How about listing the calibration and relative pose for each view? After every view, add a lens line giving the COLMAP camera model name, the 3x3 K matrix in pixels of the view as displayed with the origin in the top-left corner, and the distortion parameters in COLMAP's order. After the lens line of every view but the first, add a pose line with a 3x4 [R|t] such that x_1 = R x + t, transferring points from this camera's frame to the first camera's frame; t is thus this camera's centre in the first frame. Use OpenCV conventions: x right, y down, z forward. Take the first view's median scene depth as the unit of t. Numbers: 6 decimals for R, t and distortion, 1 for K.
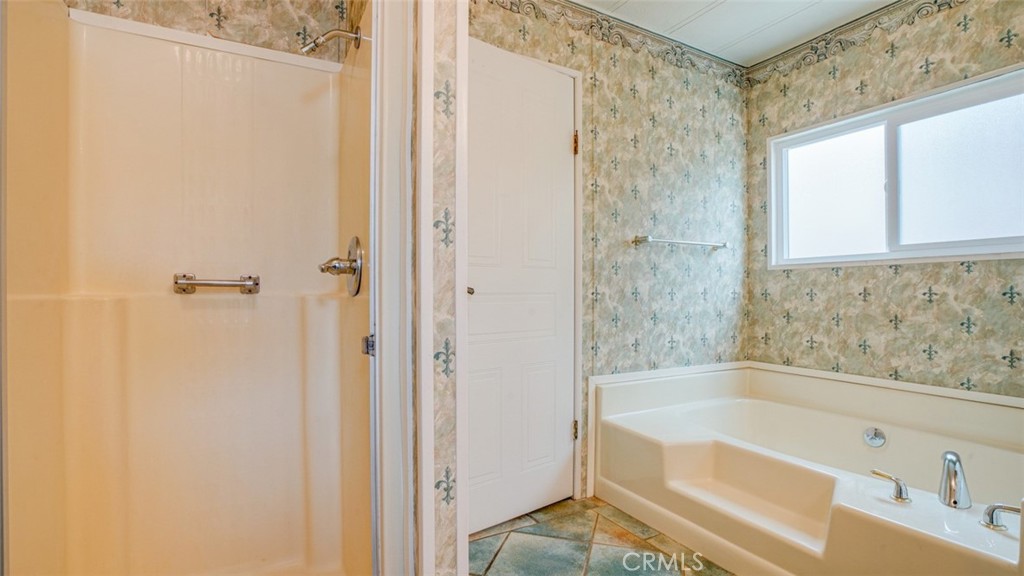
lens RADIAL K [[475.1, 0, 507.0], [0, 475.1, 289.4], [0, 0, 1]] dist [-0.057982, 0.019903]
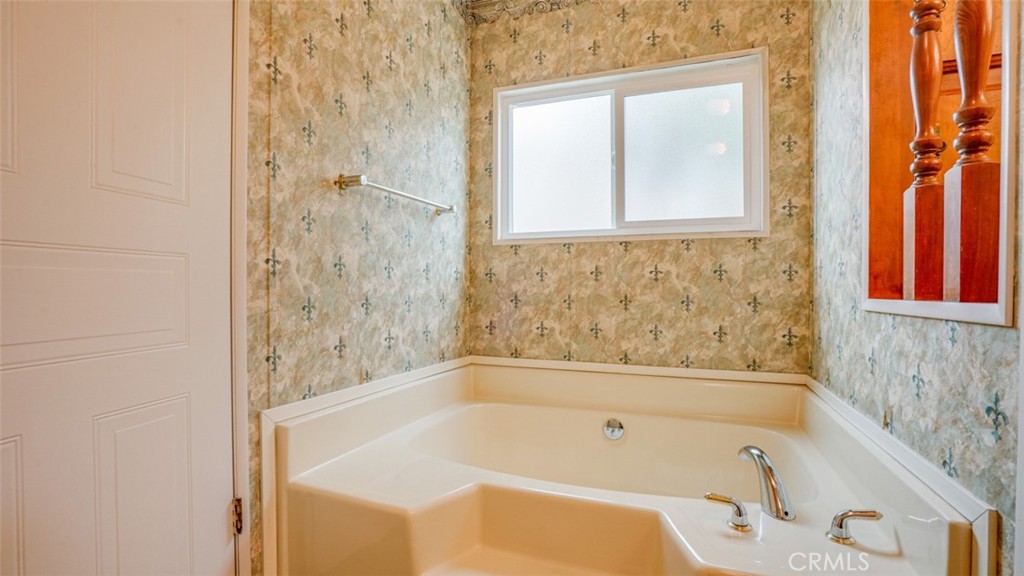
lens RADIAL K [[475.1, 0, 517.9], [0, 475.1, 293.4], [0, 0, 1]] dist [-0.057982, 0.019903]
pose [[0.758678, -0.006288, 0.651436, 0.044998], [-0.005989, 0.999844, 0.016626, 0.035017], [-0.651439, -0.016516, 0.758522, 0.381239]]
